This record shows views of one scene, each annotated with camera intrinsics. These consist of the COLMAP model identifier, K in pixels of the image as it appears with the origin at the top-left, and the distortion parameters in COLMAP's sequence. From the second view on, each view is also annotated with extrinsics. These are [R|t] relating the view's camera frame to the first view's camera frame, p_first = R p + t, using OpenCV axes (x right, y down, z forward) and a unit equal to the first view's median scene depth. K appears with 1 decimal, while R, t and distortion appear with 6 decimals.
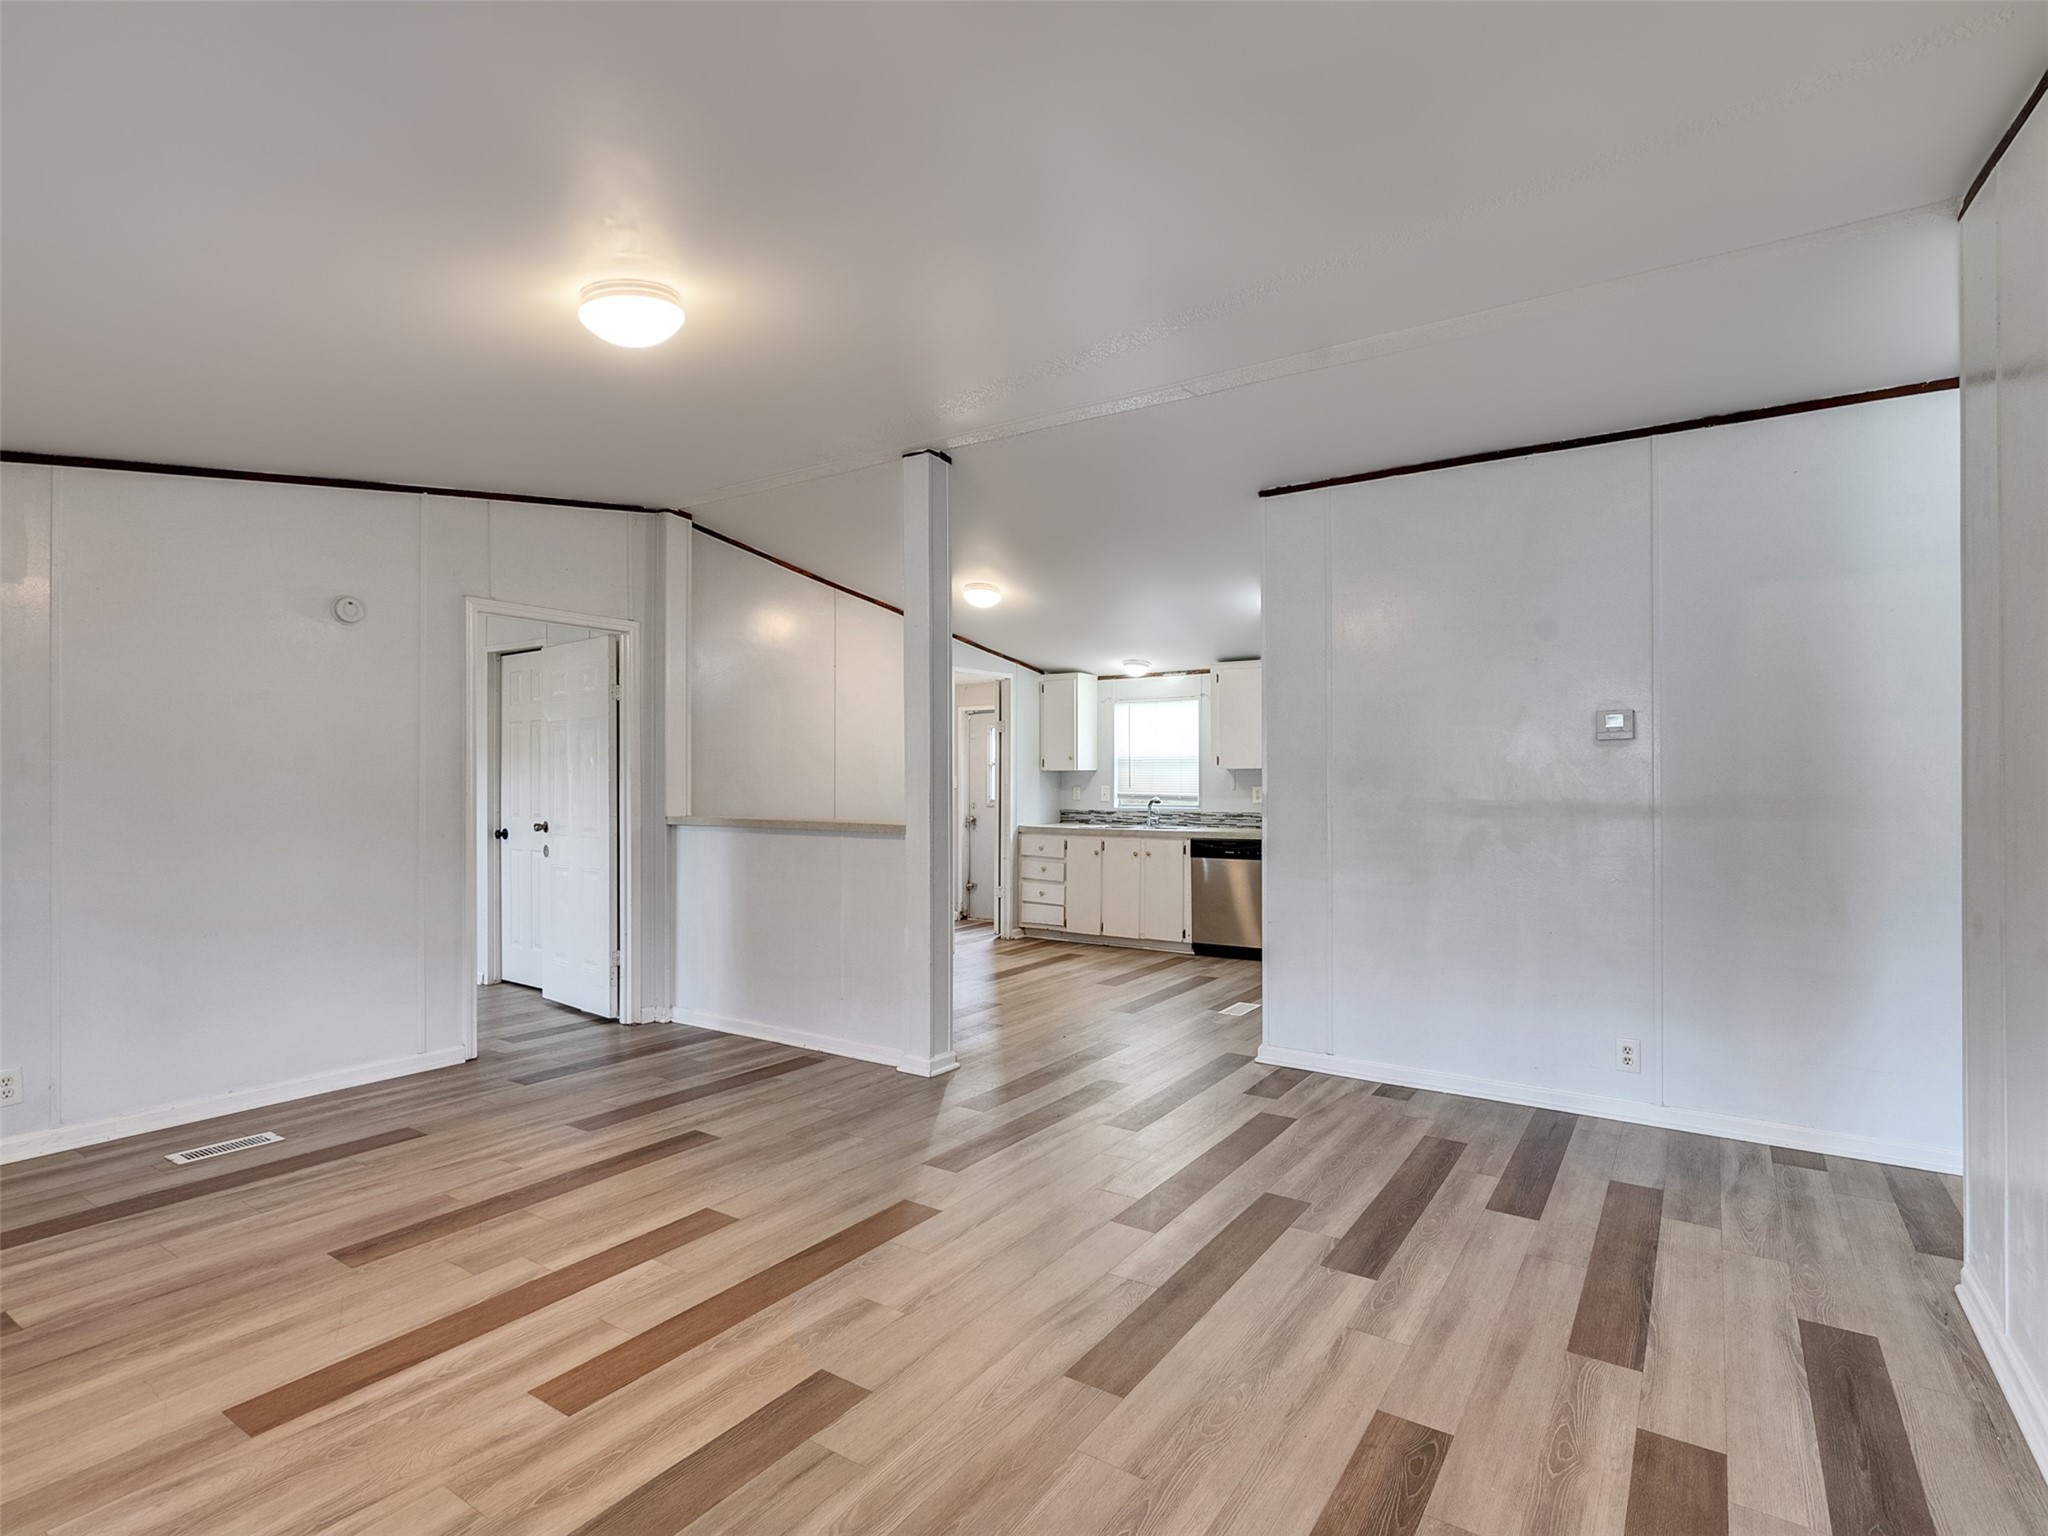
lens RADIAL K [[1045.9, 0, 1008.4], [0, 1045.9, 771.0], [0, 0, 1]] dist [-0.006252, 0.002832]
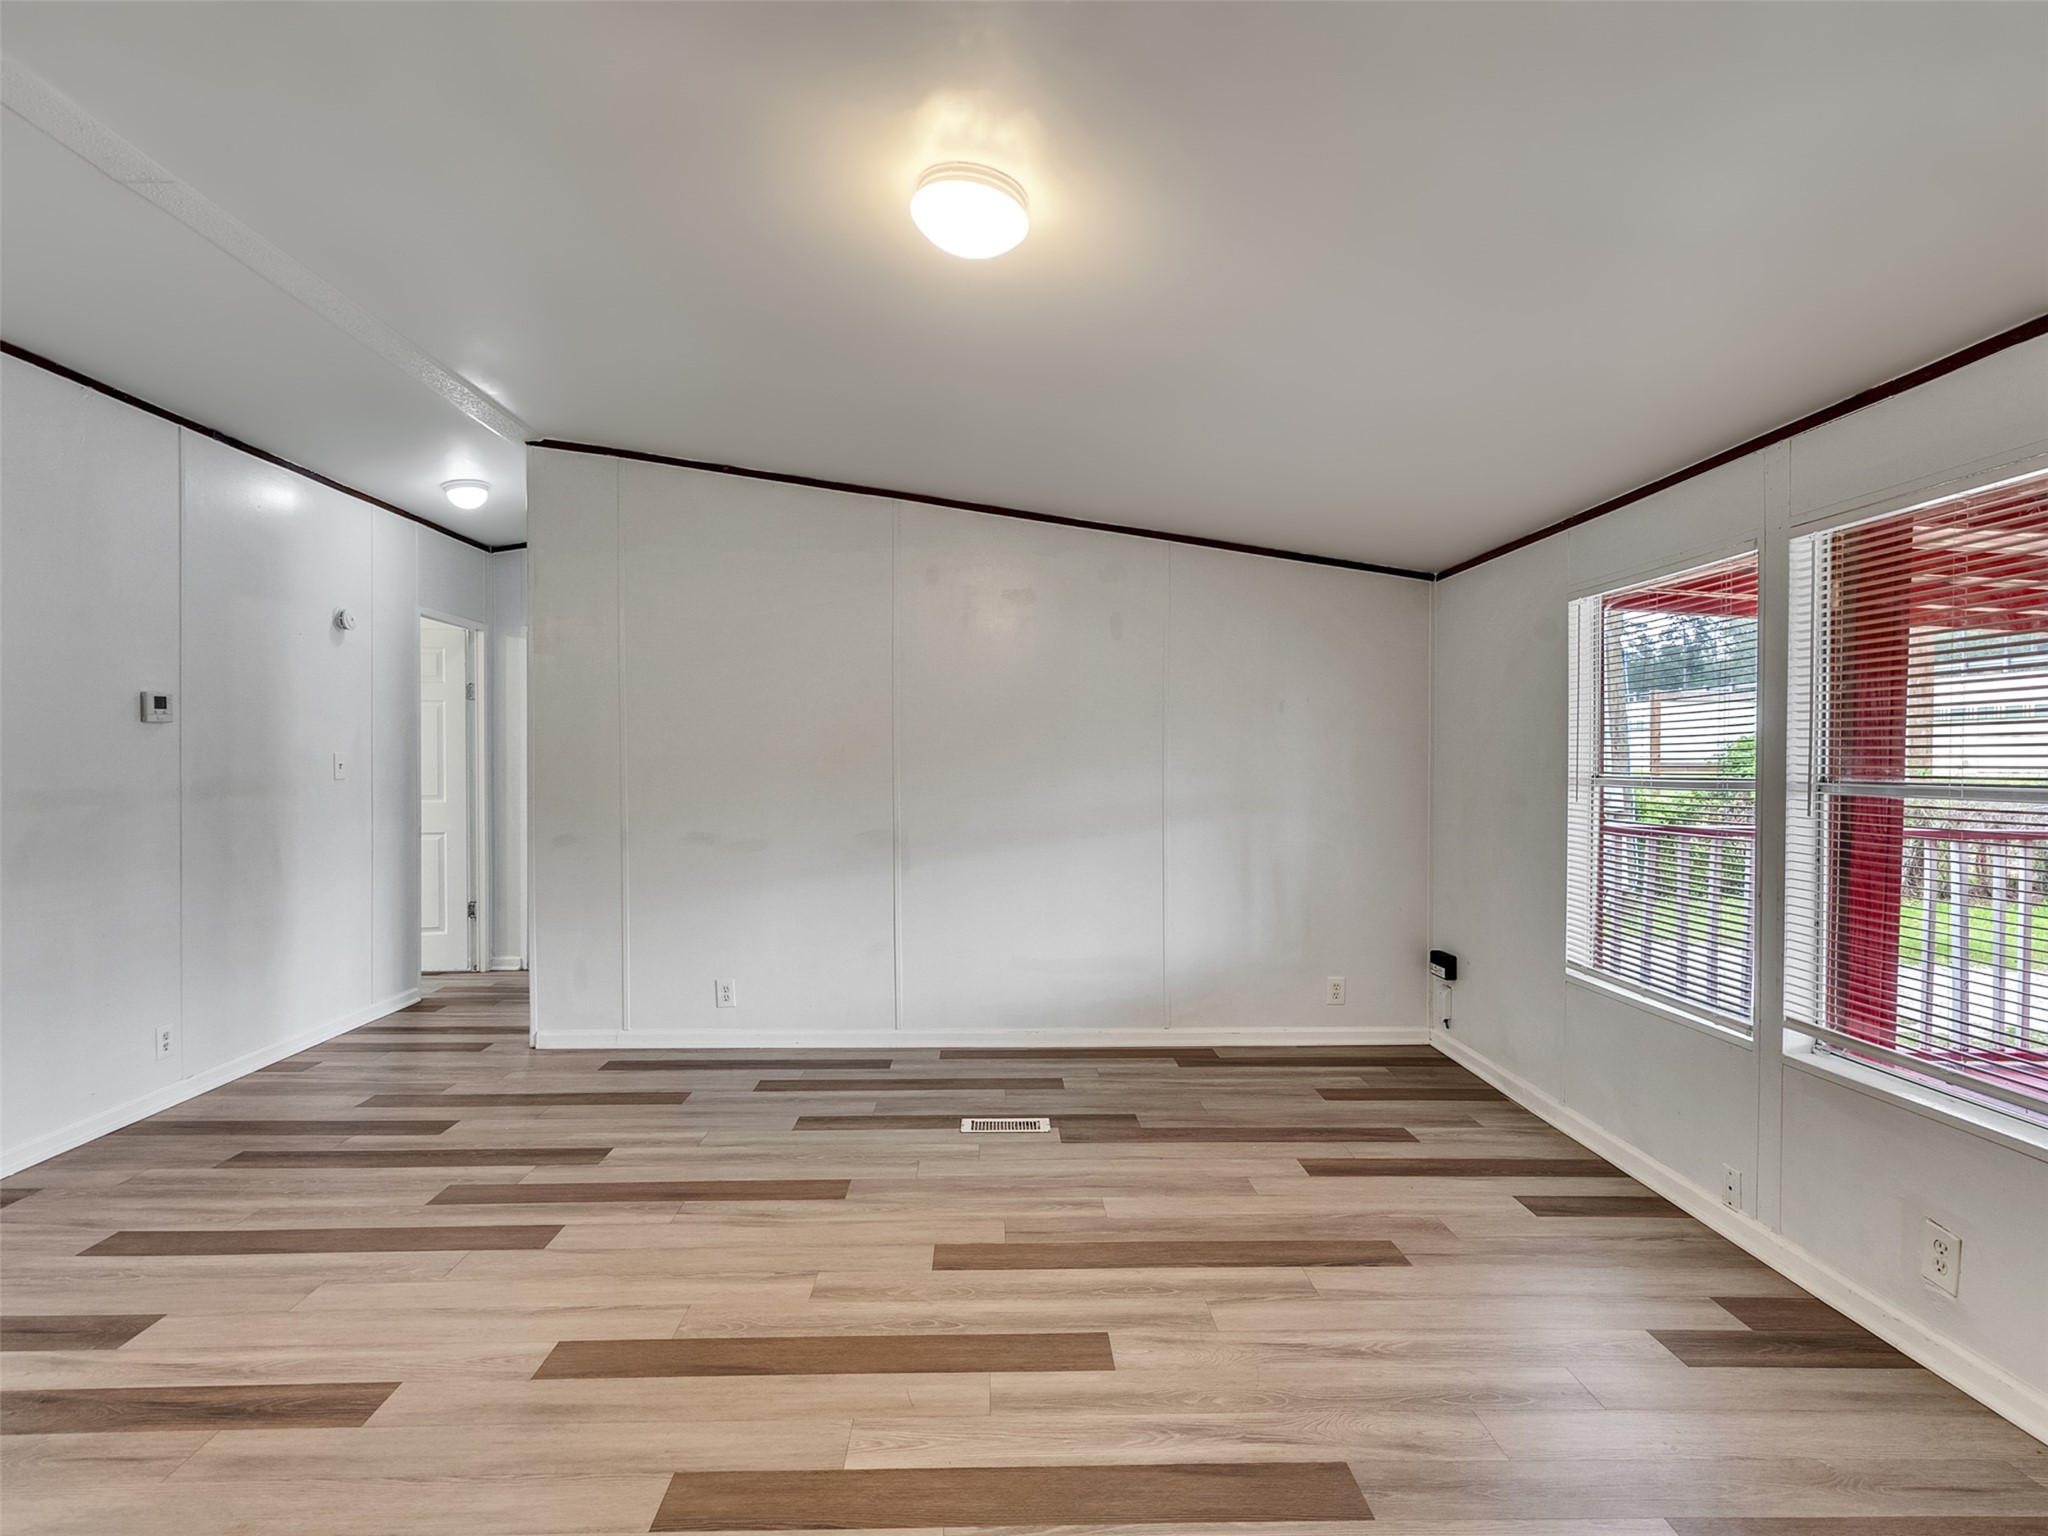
lens RADIAL K [[1045.9, 0, 1009.5], [0, 1045.9, 769.2], [0, 0, 1]] dist [-0.006252, 0.002832]
pose [[-0.577467, -0.009594, 0.816357, -0.475447], [-0.005371, 0.999954, 0.007952, 0.001724], [-0.816396, 0.000207, -0.577492, 0.648588]]
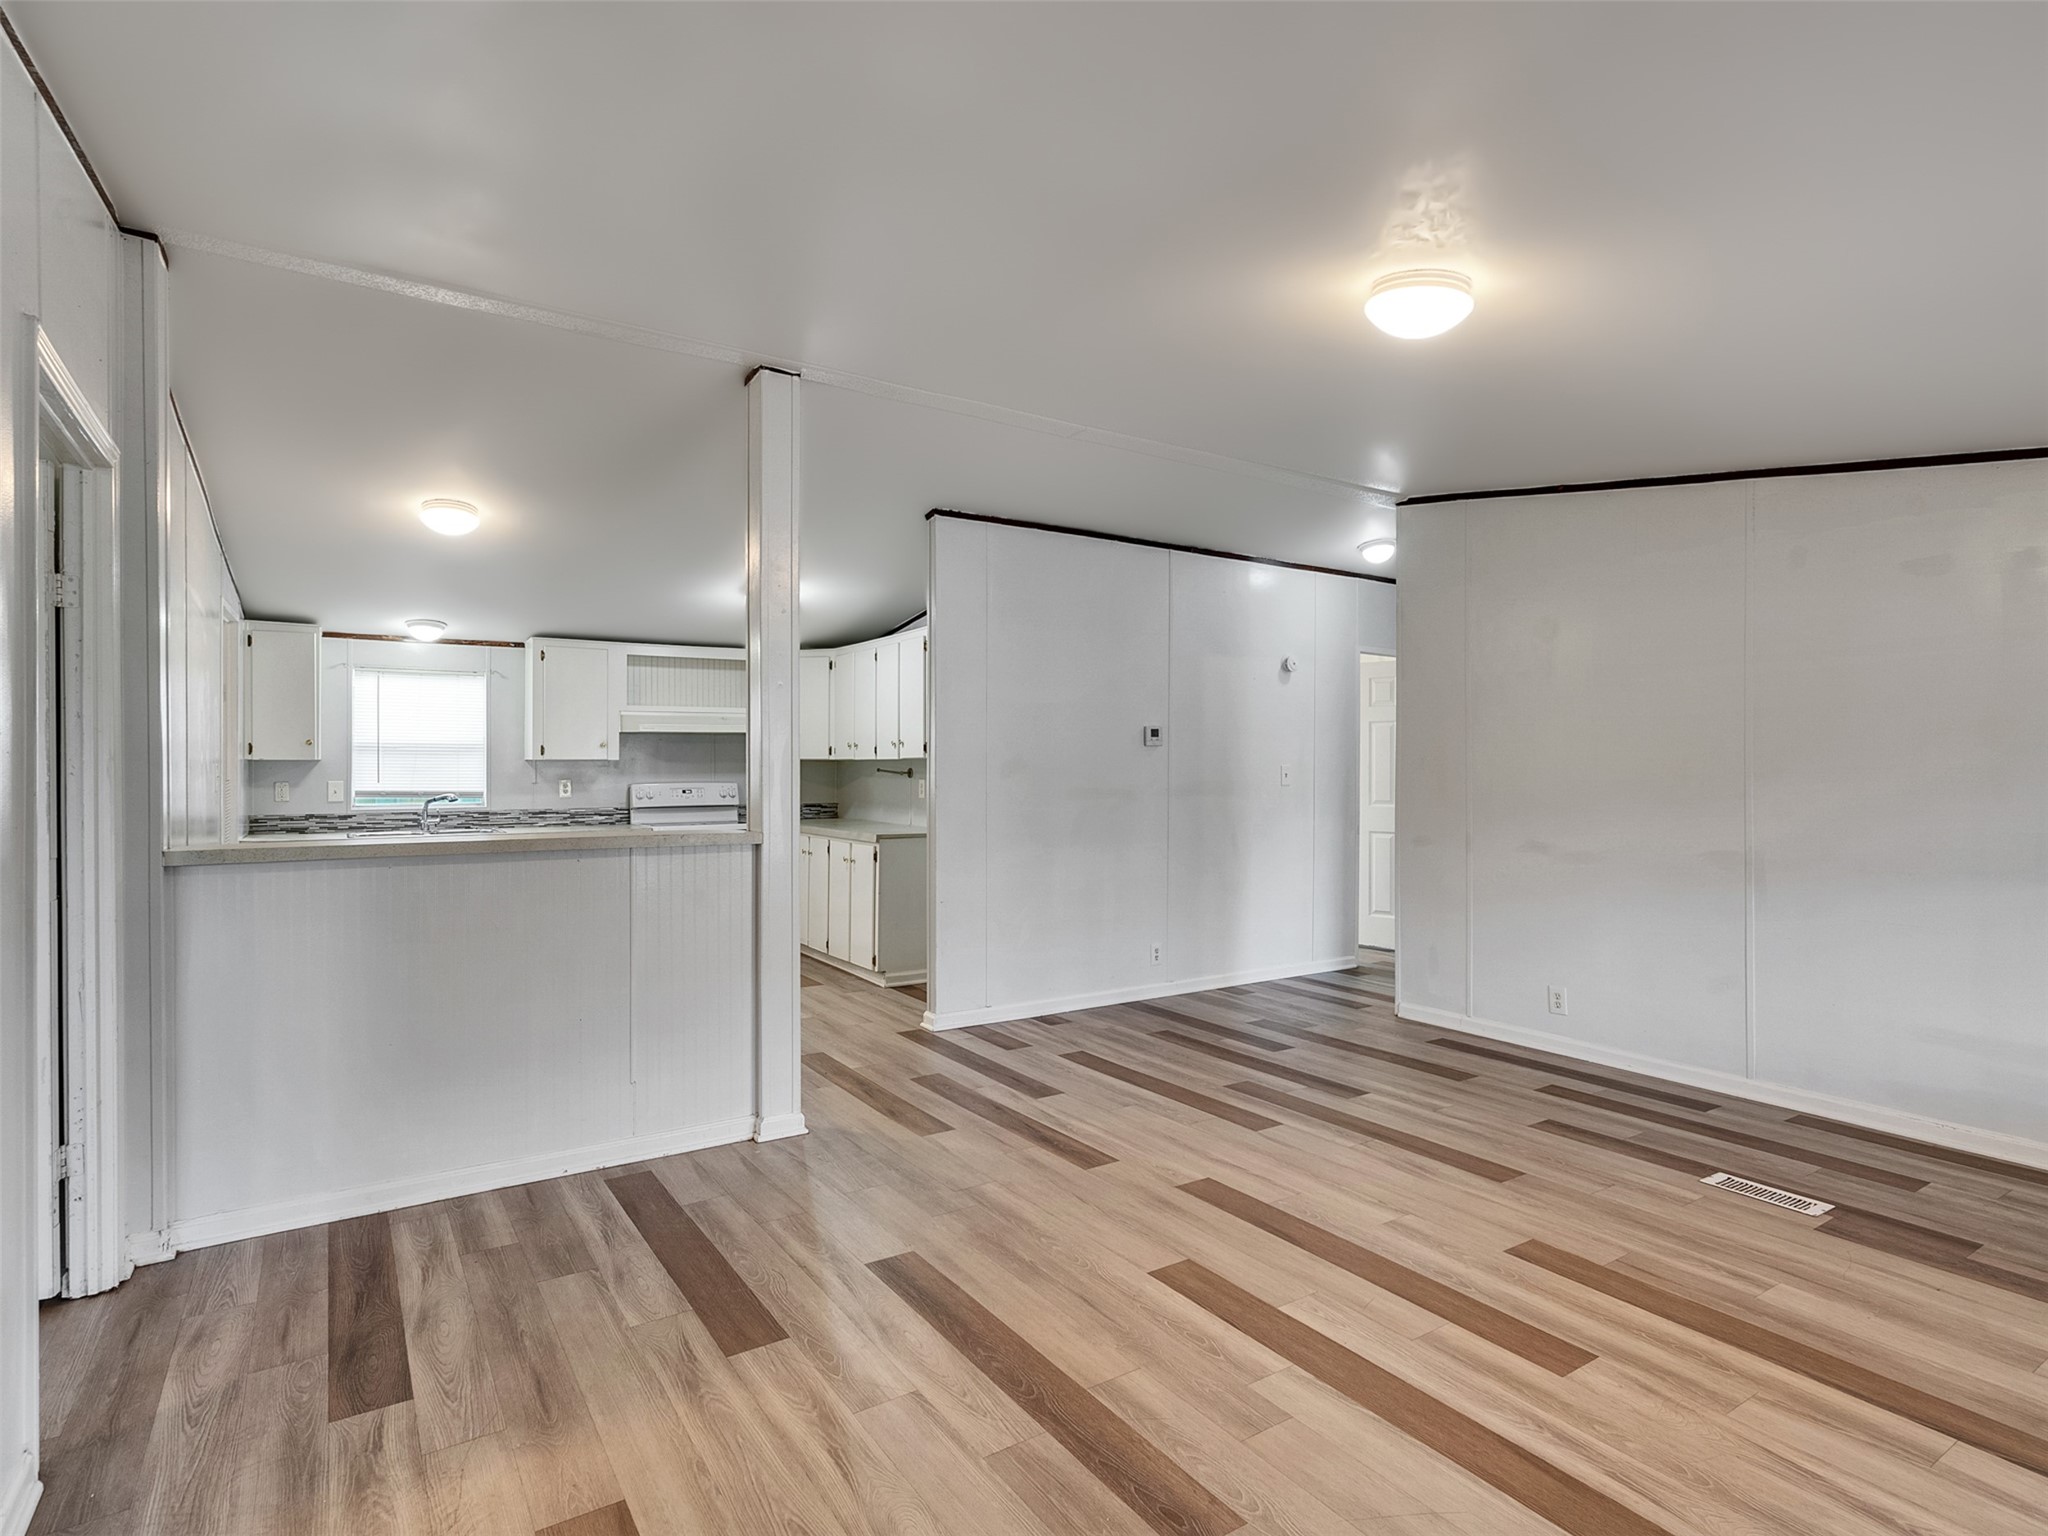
lens RADIAL K [[1045.9, 0, 1006.2], [0, 1045.9, 764.4], [0, 0, 1]] dist [-0.006252, 0.002832]
pose [[0.391771, 0.003499, 0.920056, -0.628643], [-0.007183, 0.999974, -0.000744, -0.000217], [-0.920035, -0.006318, 0.391786, 0.429411]]
